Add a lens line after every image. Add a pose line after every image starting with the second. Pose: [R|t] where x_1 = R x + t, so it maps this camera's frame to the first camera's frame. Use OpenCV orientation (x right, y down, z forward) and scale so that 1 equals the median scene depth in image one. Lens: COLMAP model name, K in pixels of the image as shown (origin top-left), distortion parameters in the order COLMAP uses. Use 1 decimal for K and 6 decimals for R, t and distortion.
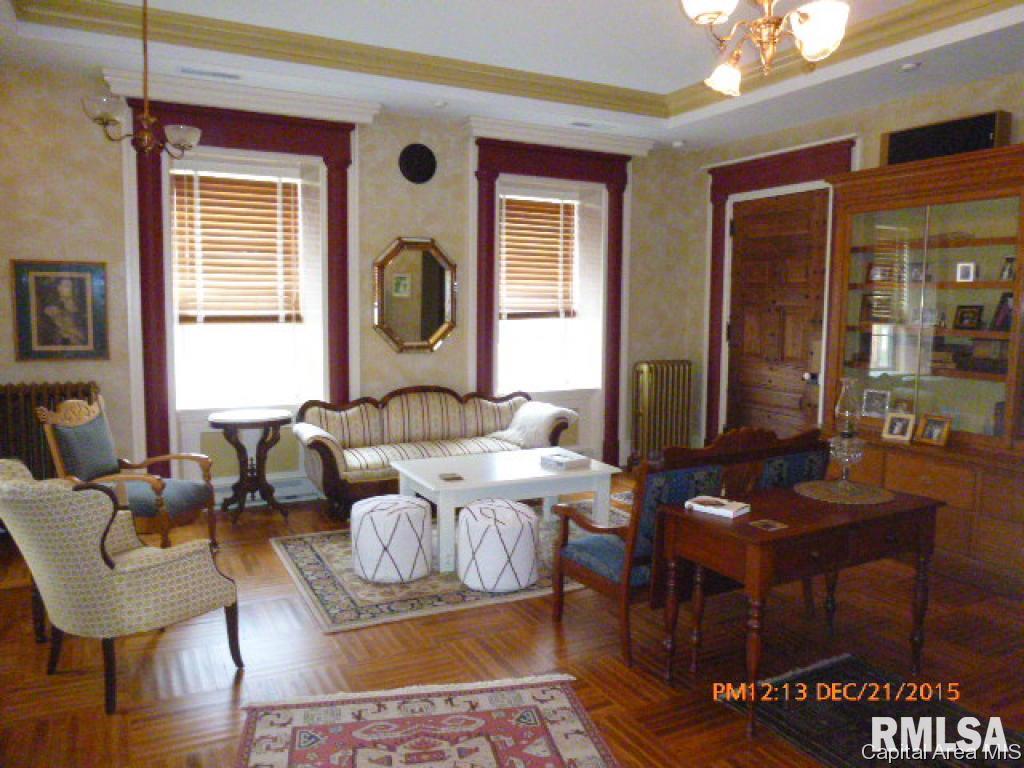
lens RADIAL K [[782.8, 0, 512.0], [0, 782.8, 384.0], [0, 0, 1]] dist [-0.002036, 0.000251]
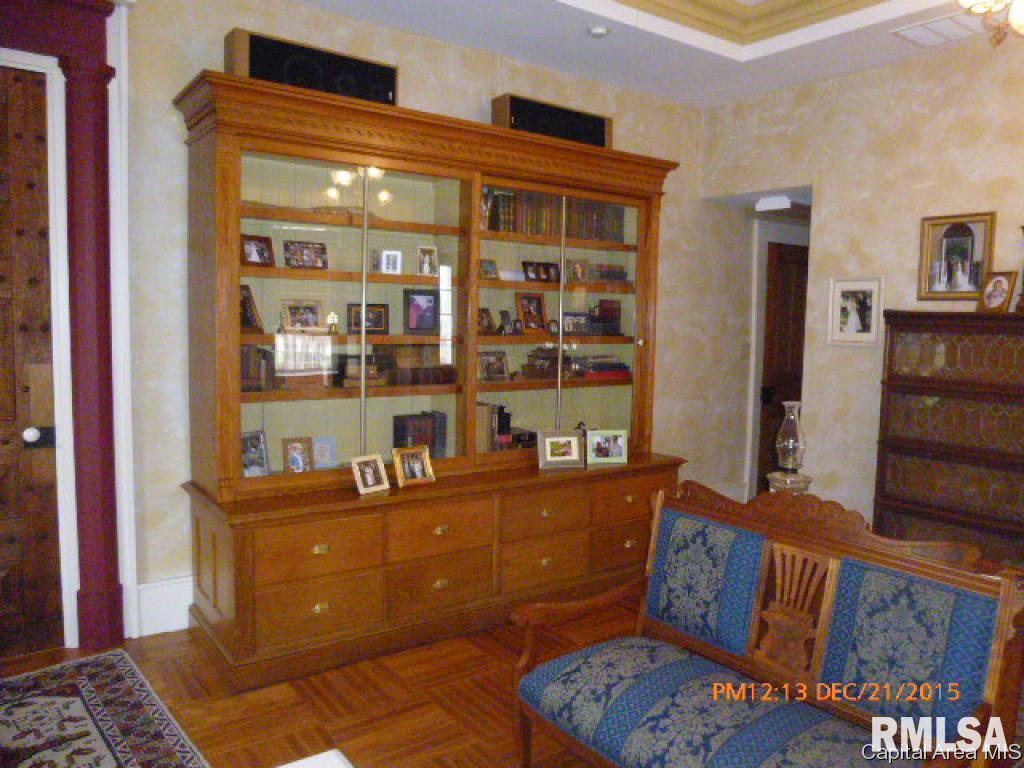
lens RADIAL K [[782.8, 0, 512.0], [0, 782.8, 384.0], [0, 0, 1]] dist [-0.002036, 0.000251]
pose [[-0.140345, -0.085186, 0.986431, -0.219596], [0.084764, 0.991600, 0.097692, -0.086027], [-0.986468, 0.097324, -0.131945, 0.980518]]
